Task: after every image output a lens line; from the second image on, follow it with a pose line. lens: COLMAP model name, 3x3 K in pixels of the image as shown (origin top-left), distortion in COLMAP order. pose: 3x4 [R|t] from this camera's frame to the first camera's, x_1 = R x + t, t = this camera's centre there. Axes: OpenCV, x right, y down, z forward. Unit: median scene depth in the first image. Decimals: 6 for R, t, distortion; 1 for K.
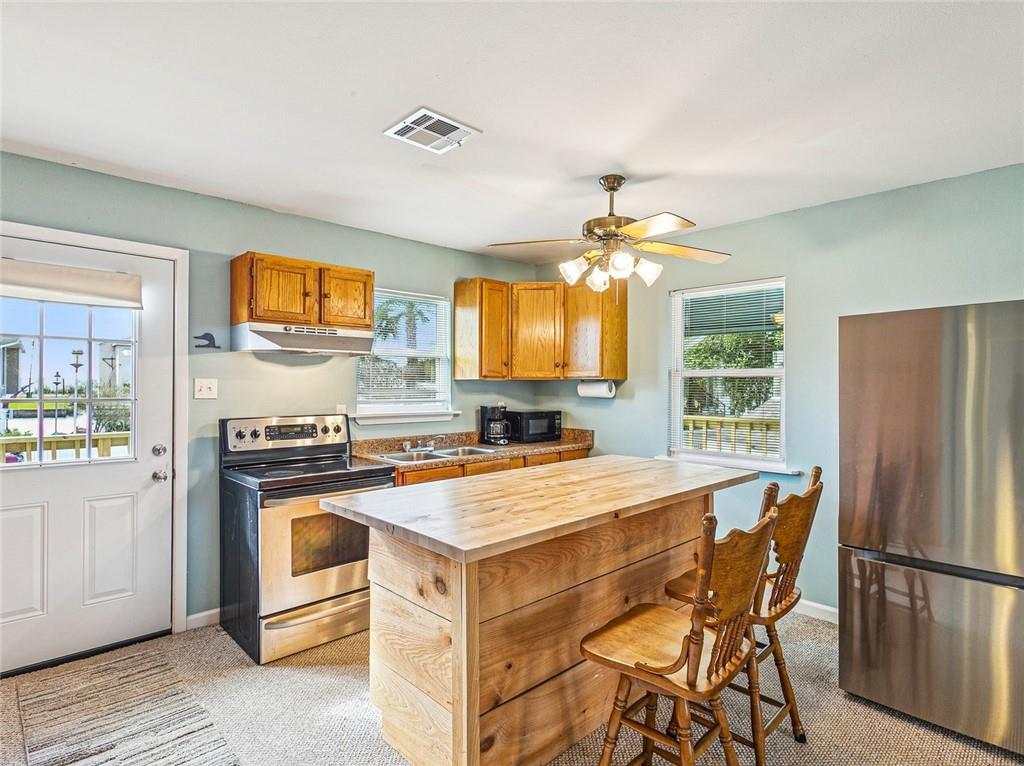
lens RADIAL K [[550.0, 0, 512.0], [0, 550.0, 383.0], [0, 0, 1]] dist [-0.001825, 0.000927]
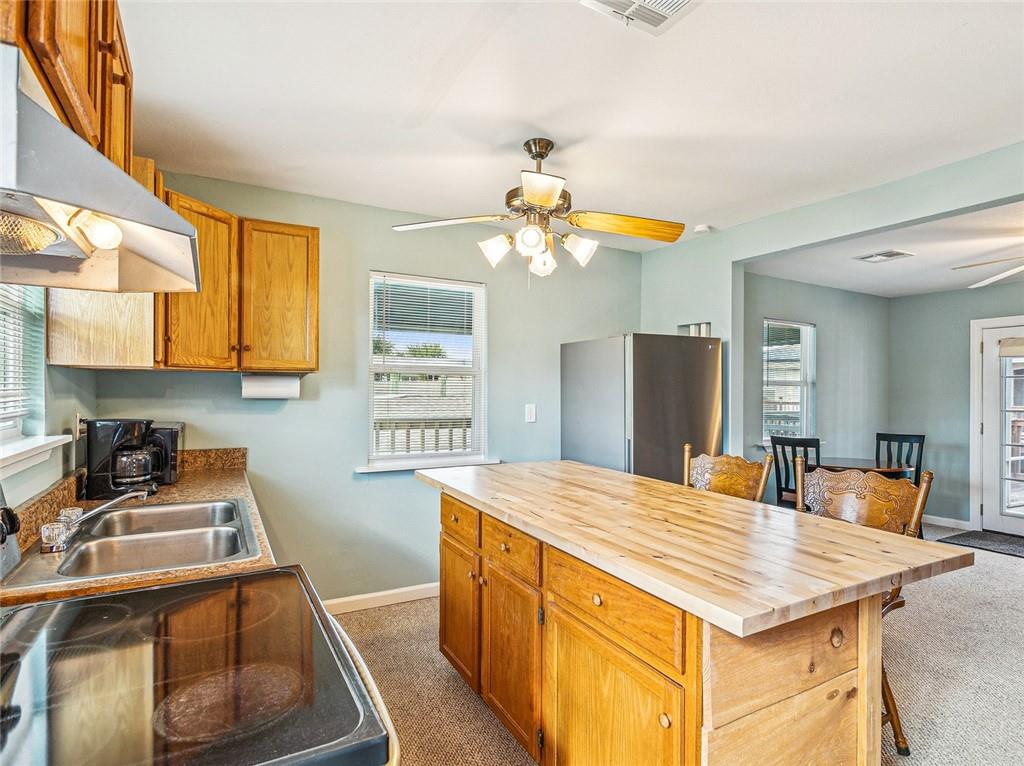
lens RADIAL K [[550.0, 0, 512.0], [0, 550.0, 383.0], [0, 0, 1]] dist [-0.001825, 0.000927]
pose [[0.265090, 0.010184, 0.964170, -0.434107], [-0.012150, 0.999900, -0.007221, 0.007797], [-0.964147, -0.009800, 0.265187, 0.525374]]
